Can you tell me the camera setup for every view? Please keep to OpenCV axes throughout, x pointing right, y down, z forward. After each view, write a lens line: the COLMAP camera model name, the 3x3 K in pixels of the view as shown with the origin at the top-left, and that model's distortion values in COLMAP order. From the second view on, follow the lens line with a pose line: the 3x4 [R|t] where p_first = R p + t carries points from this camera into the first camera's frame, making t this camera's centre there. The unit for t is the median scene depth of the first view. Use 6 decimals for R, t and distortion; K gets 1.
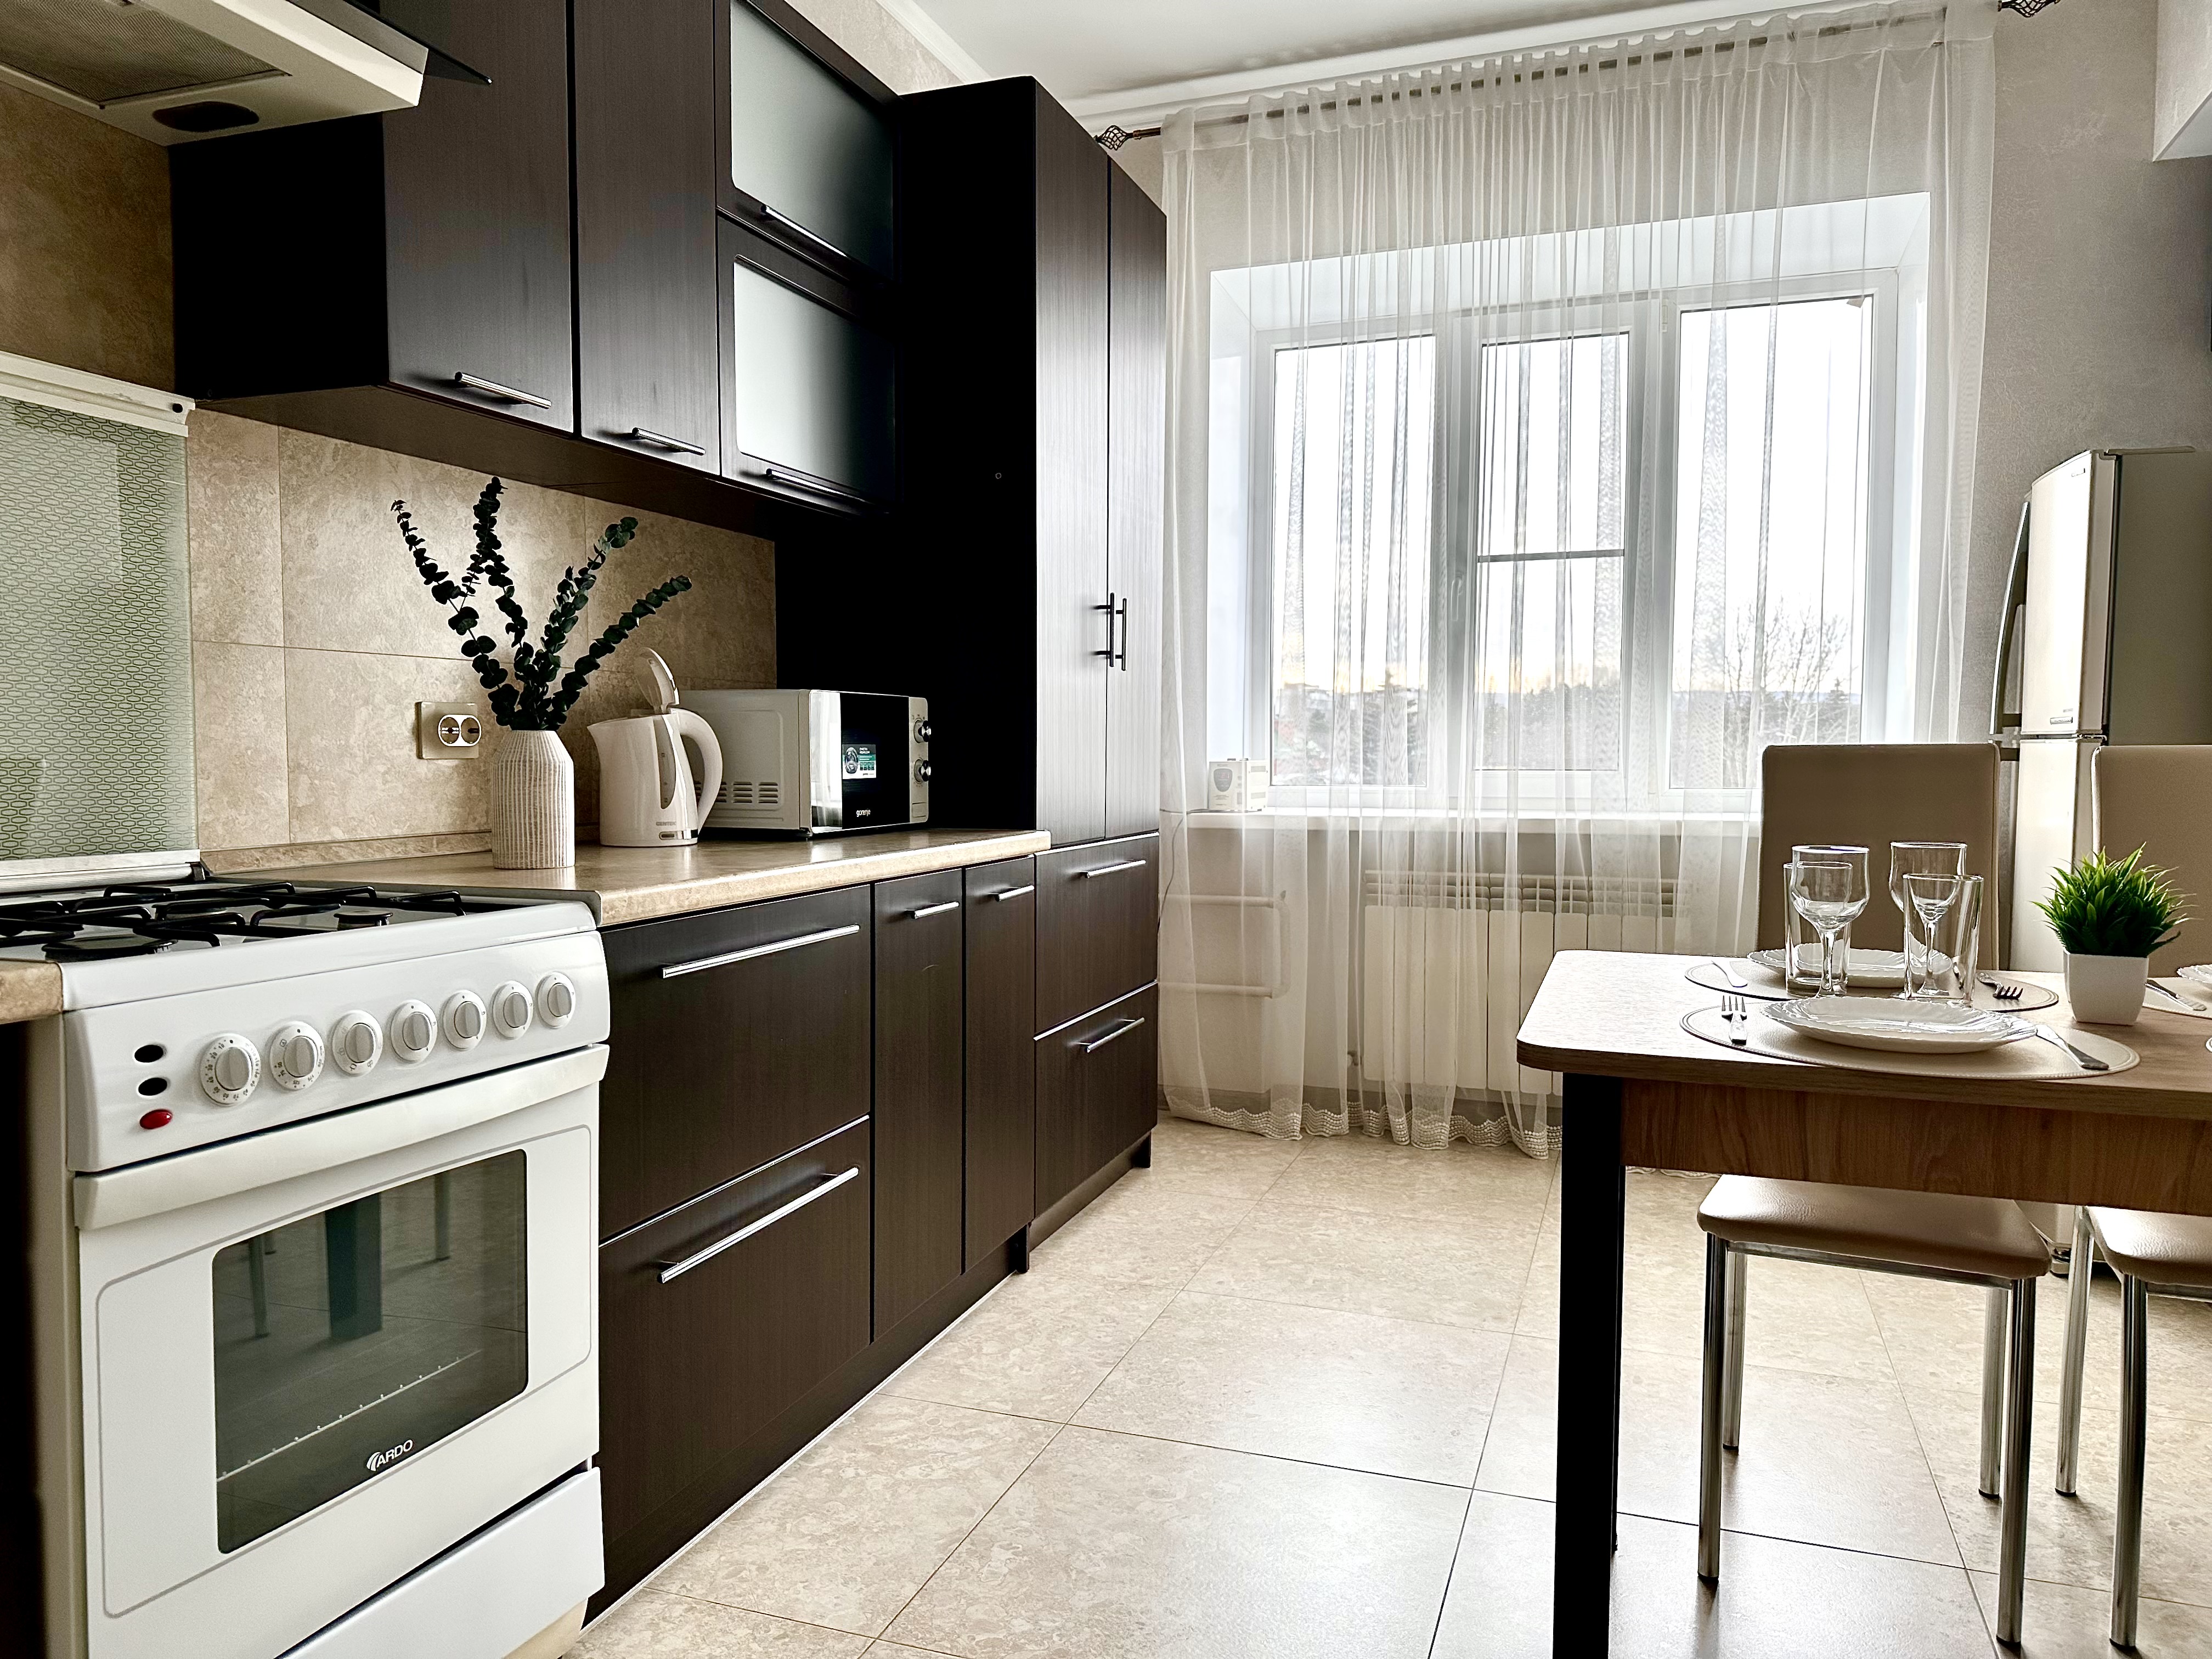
lens RADIAL K [[1550.8, 0, 1103.5], [0, 1550.8, 833.7], [0, 0, 1]] dist [0.048538, -0.060840]
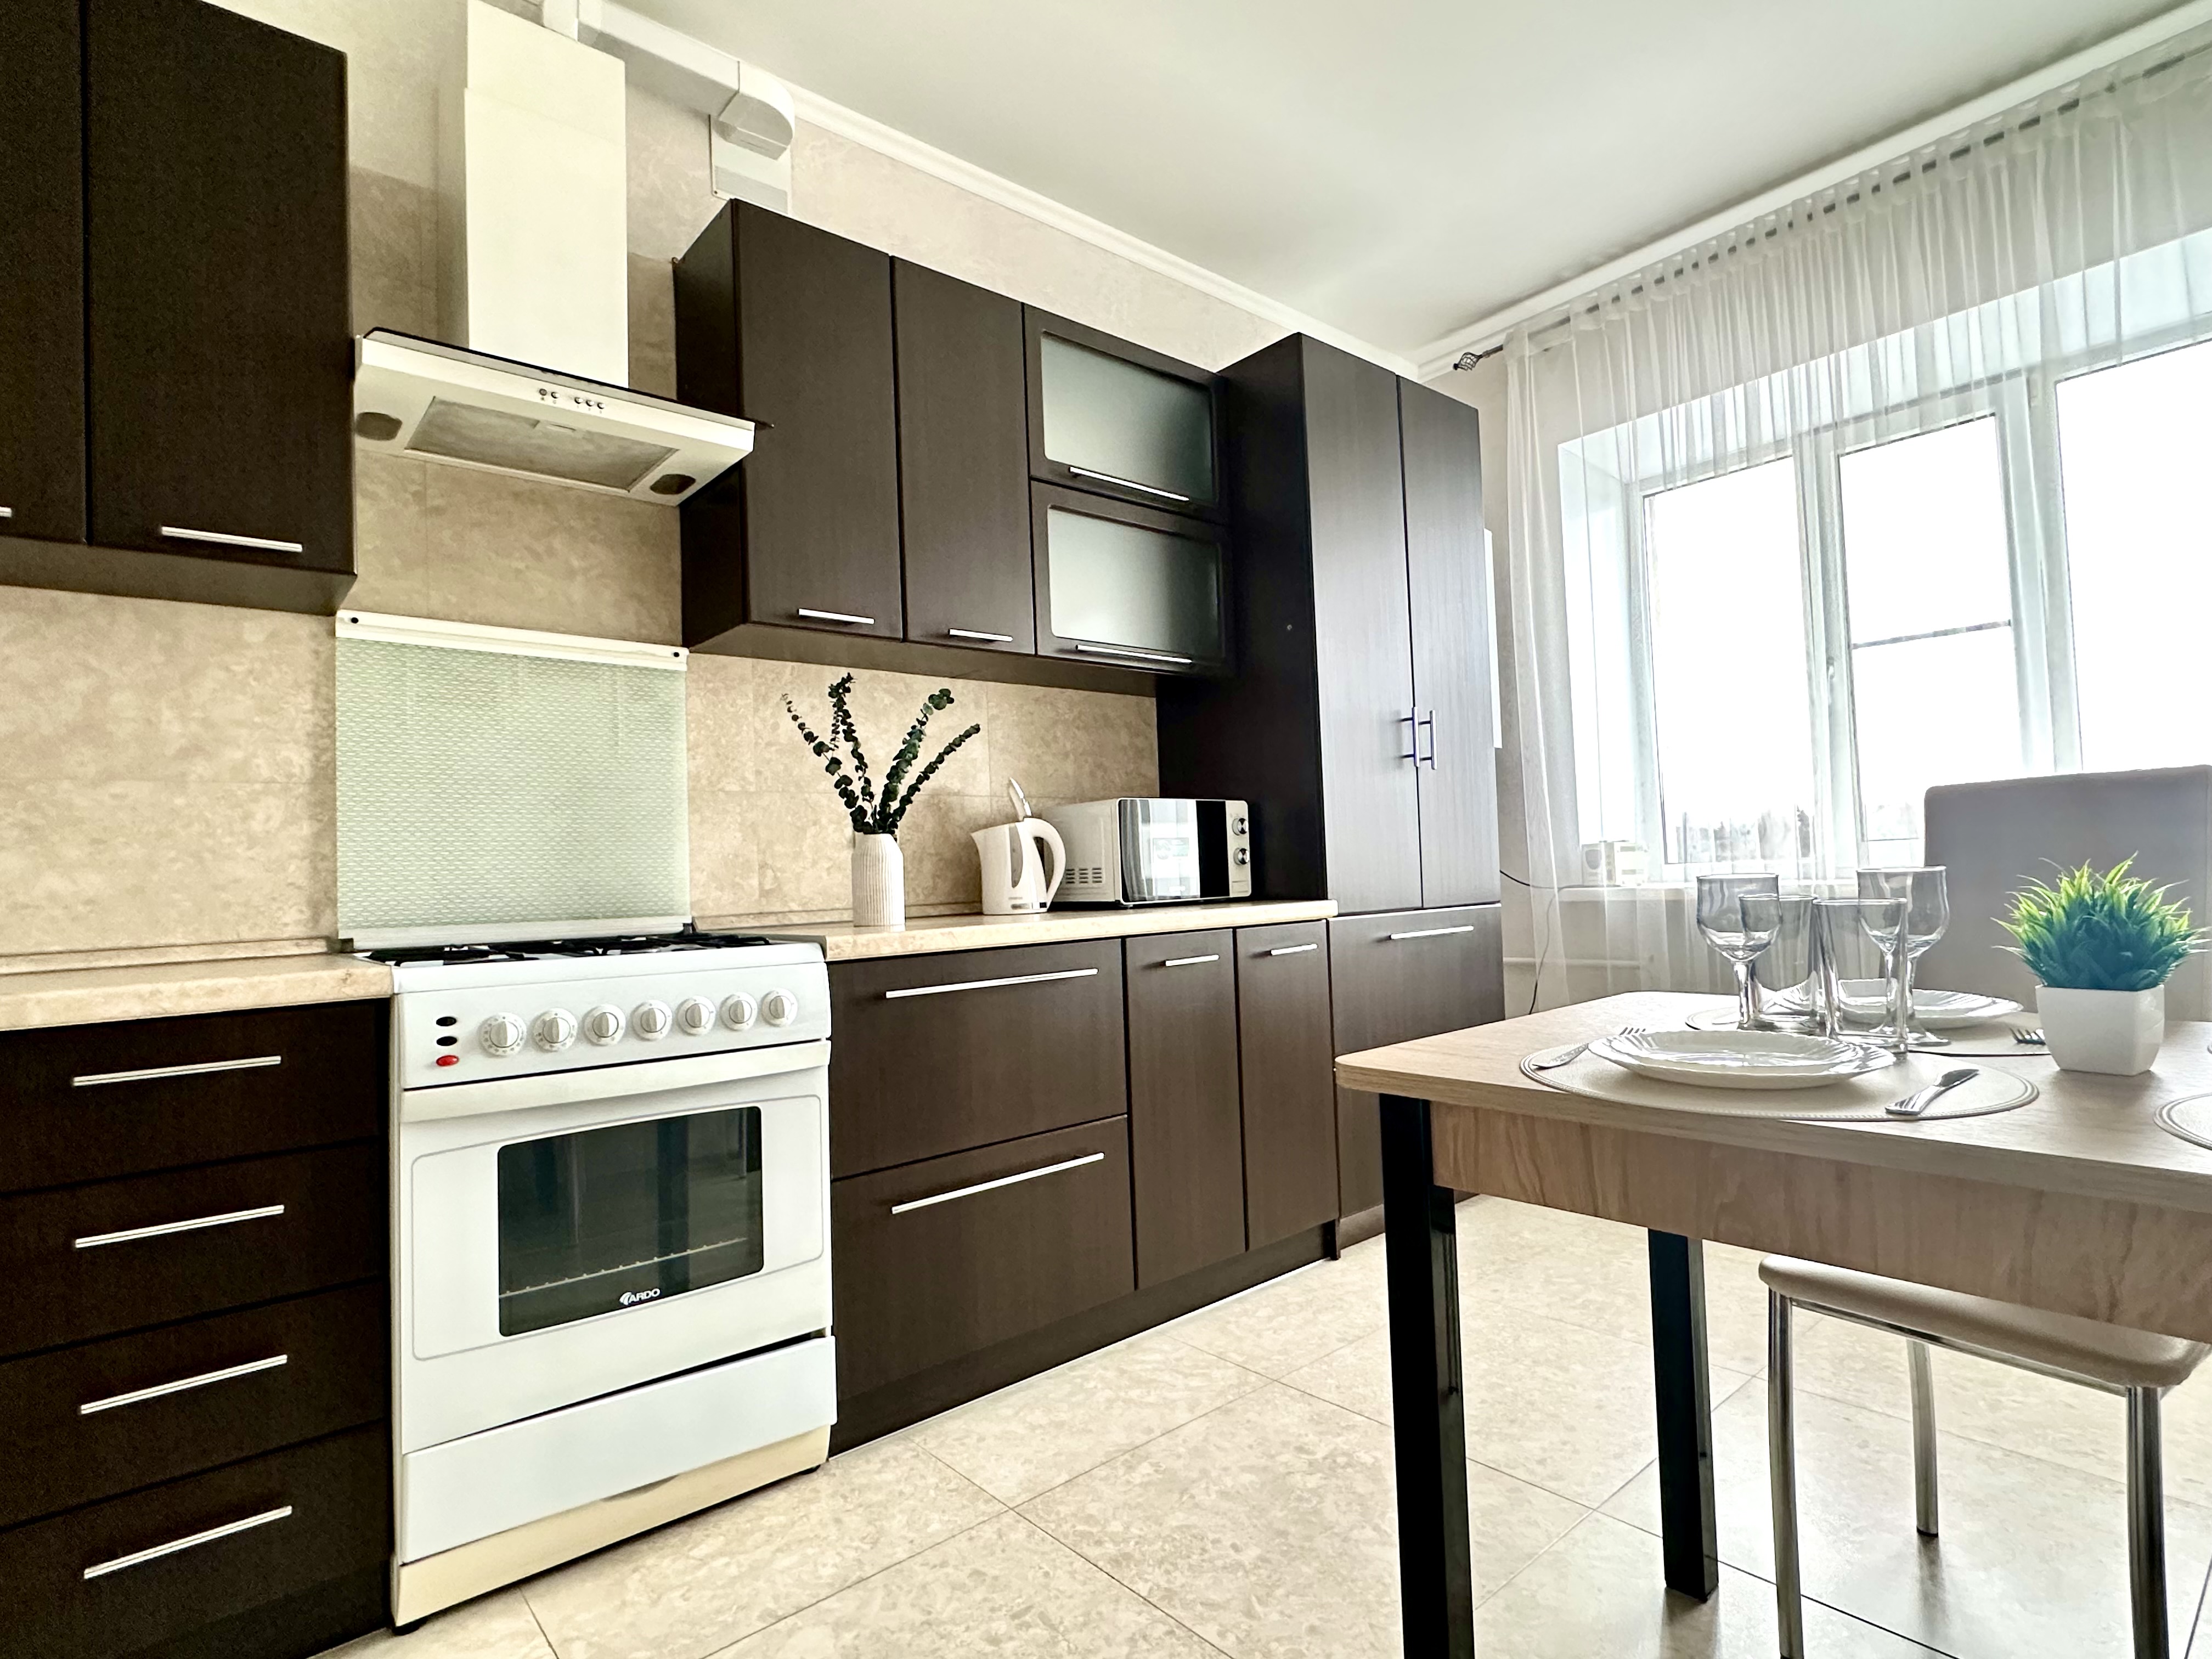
lens RADIAL K [[1127.3, 0, 1100.3], [0, 1127.3, 838.1], [0, 0, 1]] dist [-0.005058, 0.001033]
pose [[0.870018, -0.051319, -0.490341, 0.355187], [0.012645, 0.996563, -0.081864, 0.029048], [0.492857, 0.065023, 0.867677, 0.158733]]
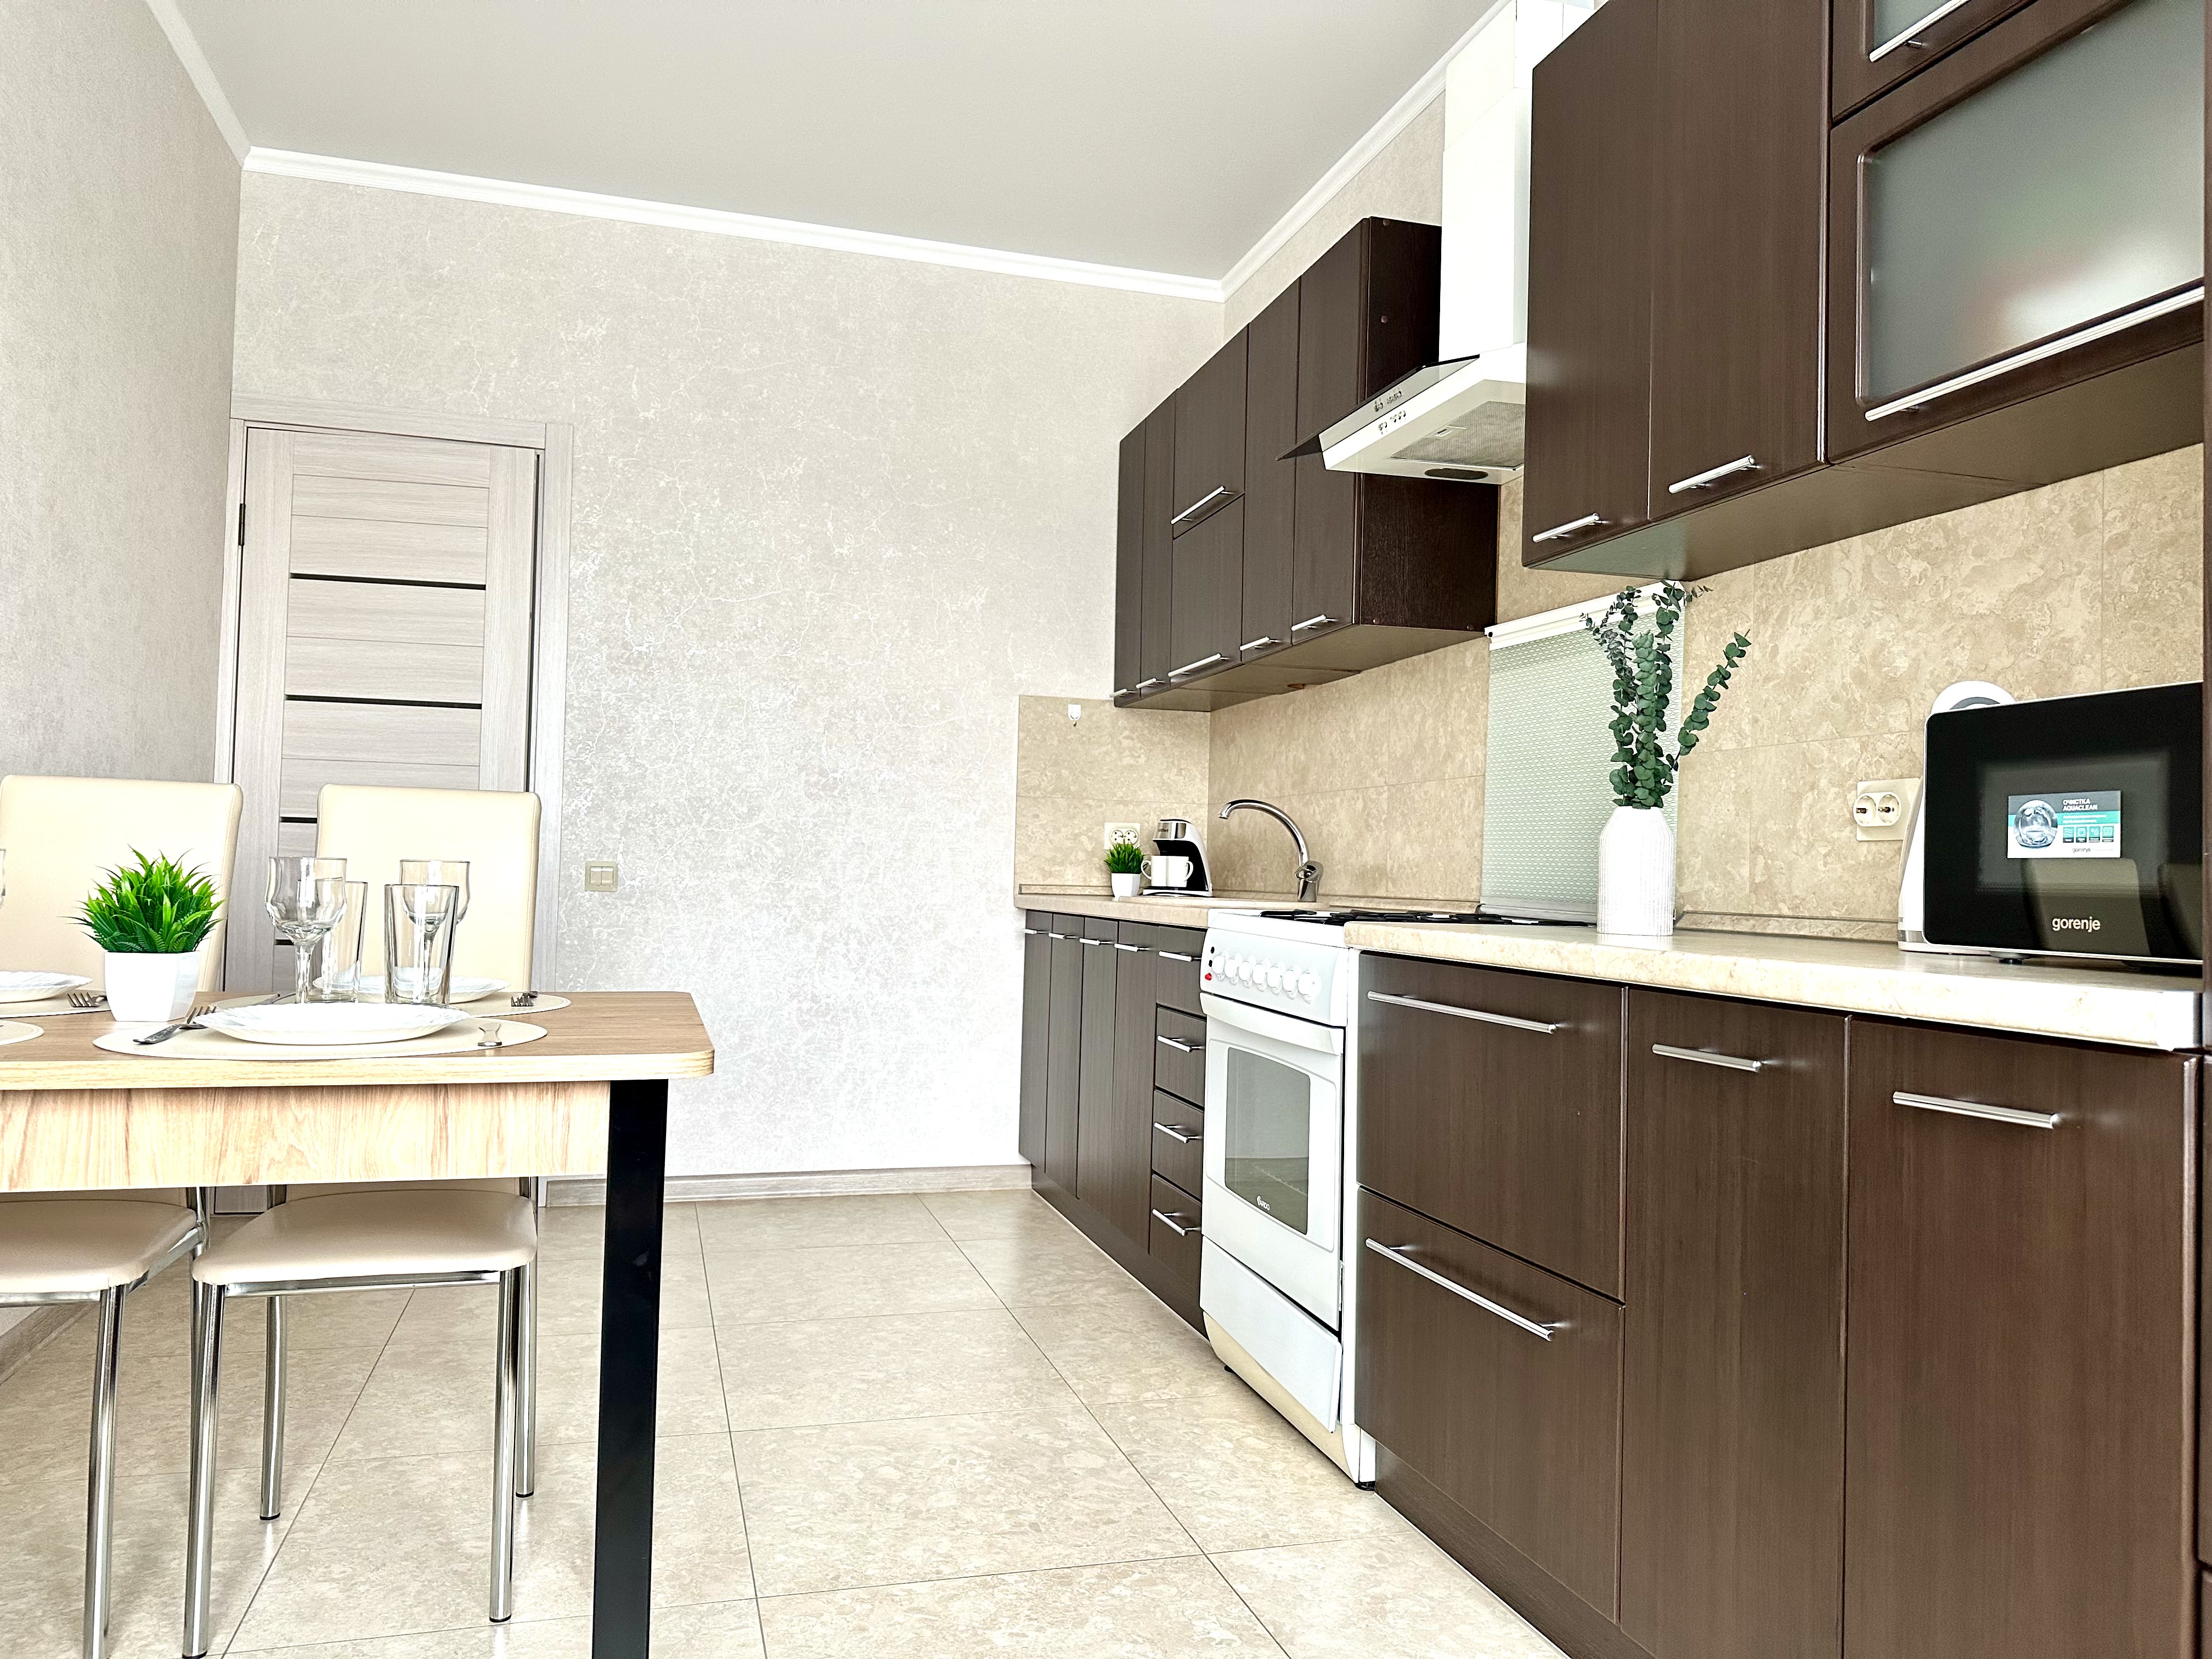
lens RADIAL K [[1550.8, 0, 1103.5], [0, 1550.8, 833.7], [0, 0, 1]] dist [0.048538, -0.060840]
pose [[-0.801340, -0.038839, -0.596947, 0.563929], [-0.061604, 0.997943, 0.017768, -0.044177], [0.595028, 0.051012, -0.802084, 1.632044]]
